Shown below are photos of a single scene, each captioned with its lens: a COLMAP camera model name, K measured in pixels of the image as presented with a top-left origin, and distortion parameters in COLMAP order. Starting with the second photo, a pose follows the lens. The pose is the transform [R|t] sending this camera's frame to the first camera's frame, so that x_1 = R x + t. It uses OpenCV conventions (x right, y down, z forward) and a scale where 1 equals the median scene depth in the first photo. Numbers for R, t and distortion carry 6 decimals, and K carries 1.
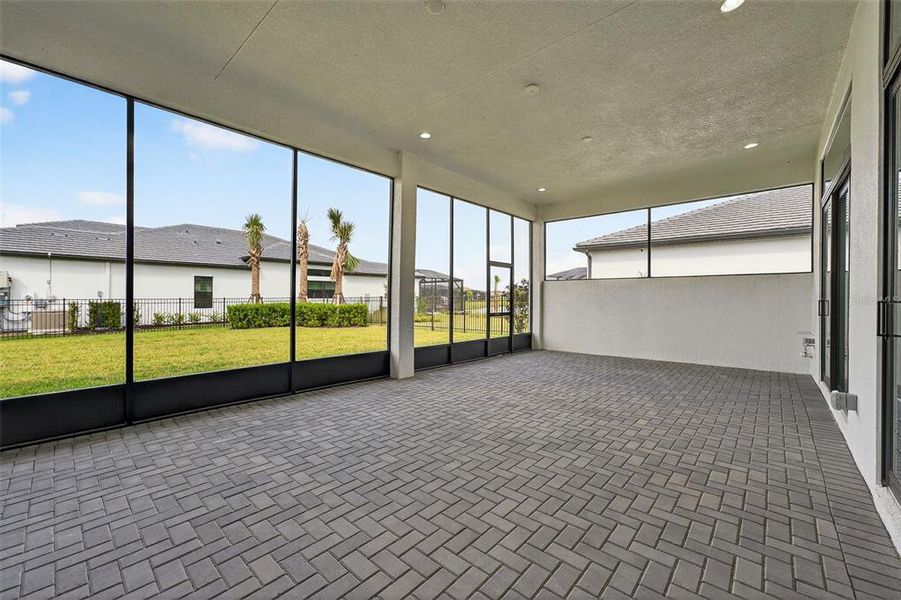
lens RADIAL K [[374.1, 0, 450.5], [0, 374.1, 300.0], [0, 0, 1]] dist [-0.028729, 0.023440]
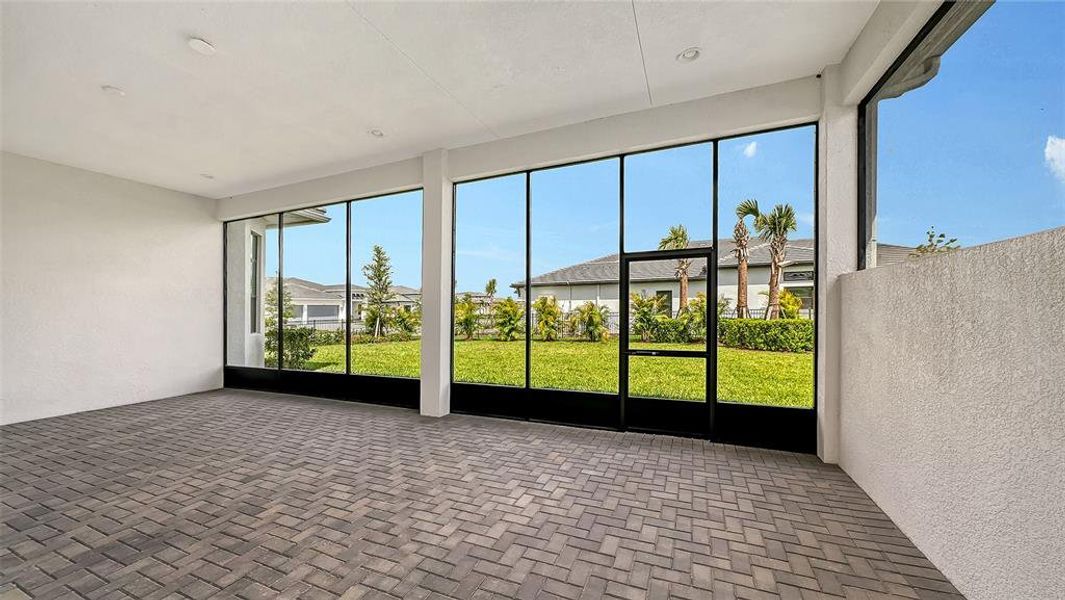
lens RADIAL K [[373.0, 0, 532.9], [0, 373.0, 309.8], [0, 0, 1]] dist [-0.002214, -0.000338]
pose [[0.322488, -0.007809, -0.946541, 1.058134], [0.013013, 0.999908, -0.003816, -0.041328], [0.946484, -0.011087, 0.322560, 1.312077]]
